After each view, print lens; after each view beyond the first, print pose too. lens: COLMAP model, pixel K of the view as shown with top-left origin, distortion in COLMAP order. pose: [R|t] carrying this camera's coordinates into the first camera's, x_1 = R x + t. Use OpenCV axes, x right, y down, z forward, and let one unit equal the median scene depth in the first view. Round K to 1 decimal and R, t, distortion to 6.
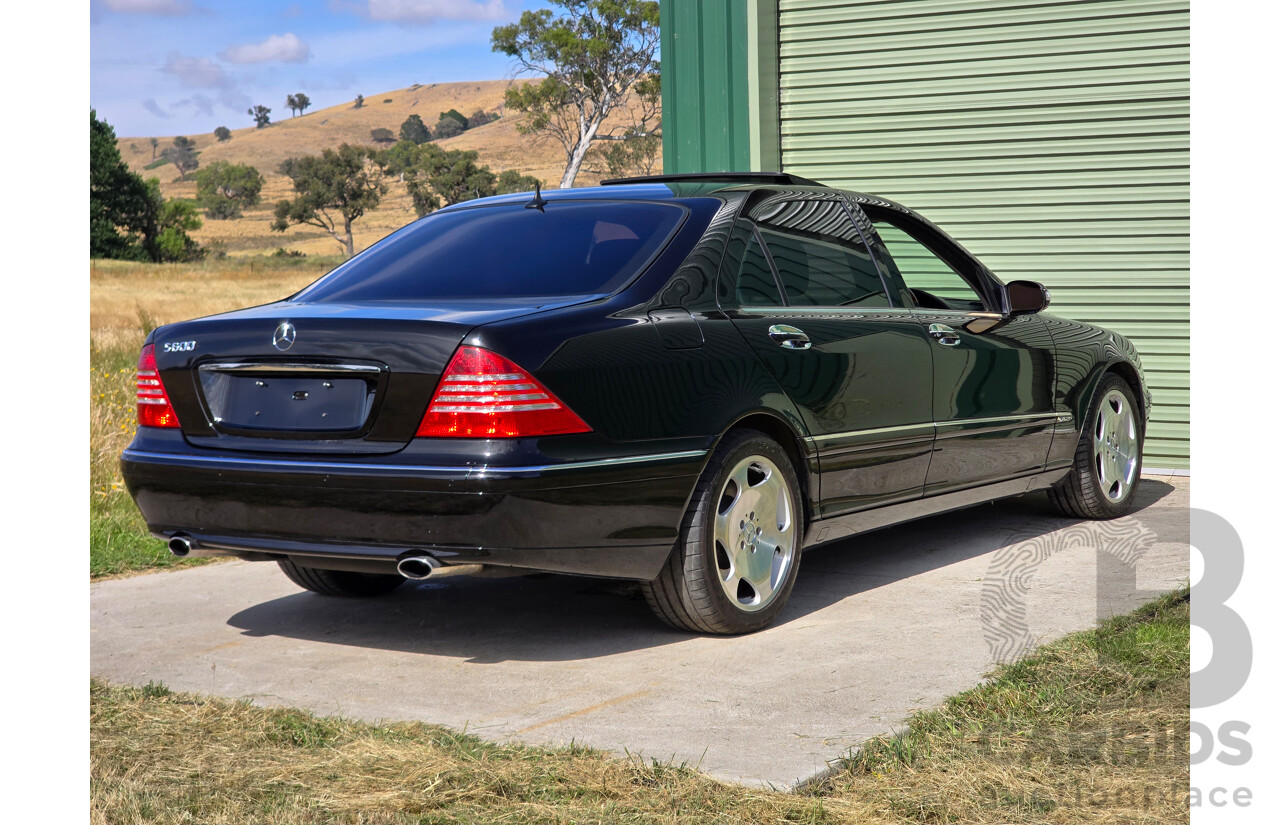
lens RADIAL K [[2145.4, 0, 692.1], [0, 2145.4, 423.2], [0, 0, 1]] dist [-0.040115, 0.000000]
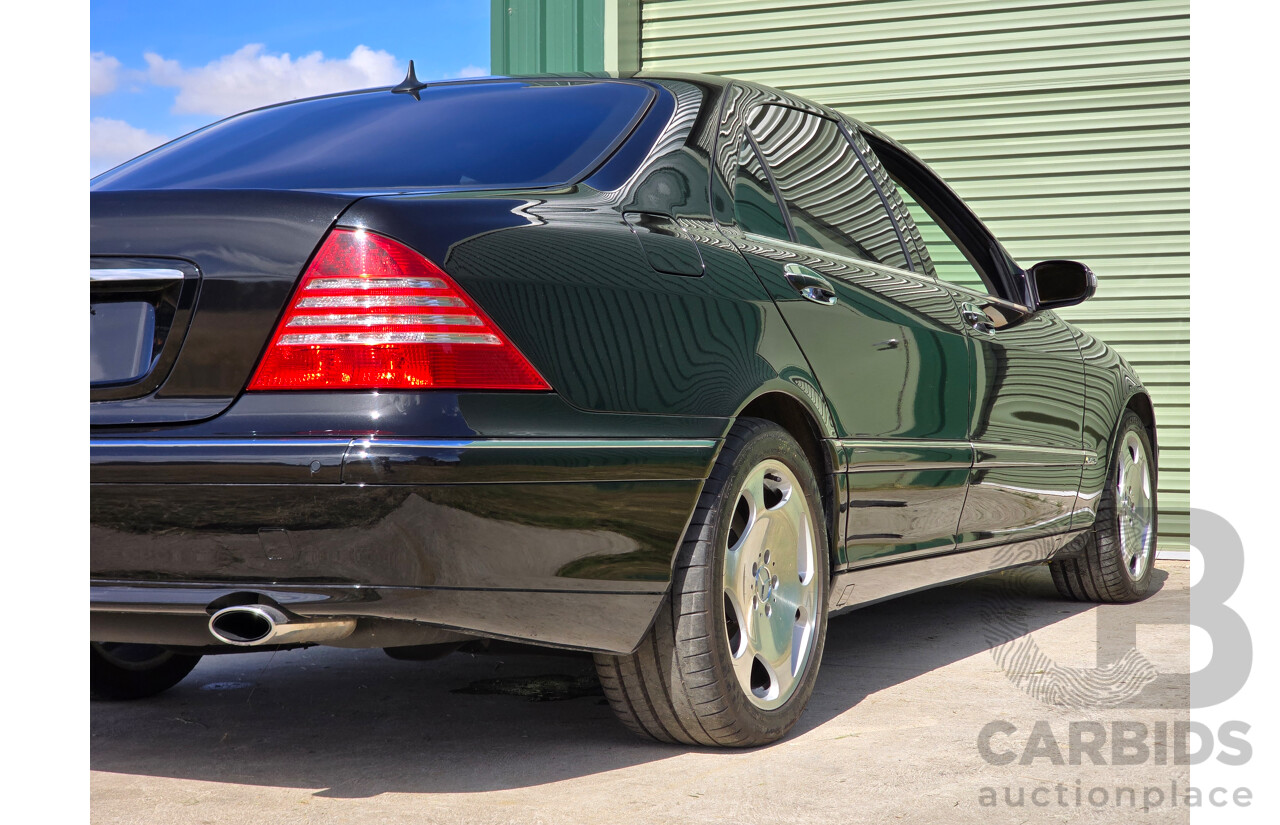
lens RADIAL K [[2106.2, 0, 640.3], [0, 2106.2, 418.3], [0, 0, 1]] dist [0.014975, 0.000000]
pose [[0.993518, 0.008239, 0.113378, -0.081204], [0.000458, 0.997072, -0.076464, 0.051391], [-0.113676, 0.076020, 0.990605, 0.402380]]
